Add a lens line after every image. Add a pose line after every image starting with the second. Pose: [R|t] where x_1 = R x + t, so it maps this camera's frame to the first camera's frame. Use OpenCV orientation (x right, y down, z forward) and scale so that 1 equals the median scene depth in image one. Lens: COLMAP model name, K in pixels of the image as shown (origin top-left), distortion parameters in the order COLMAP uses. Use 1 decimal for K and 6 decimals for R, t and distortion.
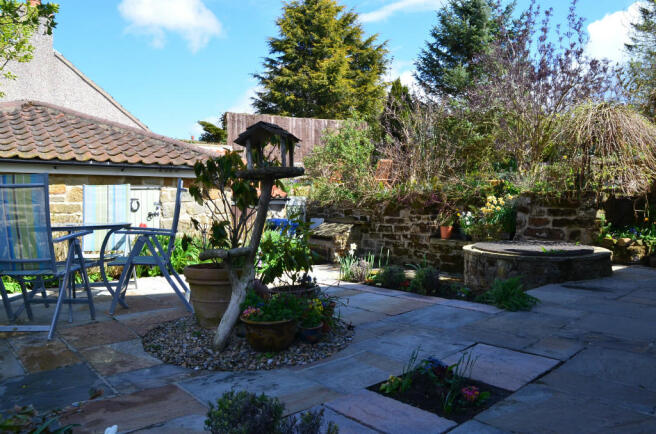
lens RADIAL K [[504.4, 0, 342.9], [0, 504.4, 215.7], [0, 0, 1]] dist [-0.180774, 0.163643]
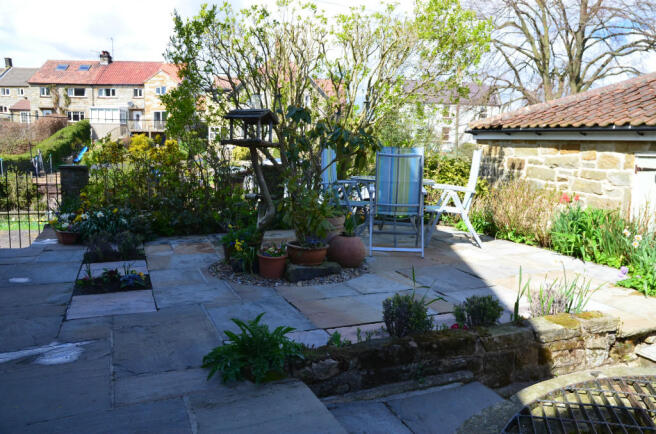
lens RADIAL K [[504.4, 0, 342.9], [0, 504.4, 215.7], [0, 0, 1]] dist [-0.180774, 0.163643]
pose [[-0.338278, 0.120732, -0.933269, 0.567763], [-0.056400, 0.987352, 0.148172, -0.054148], [0.939355, 0.102759, -0.327190, 0.896445]]
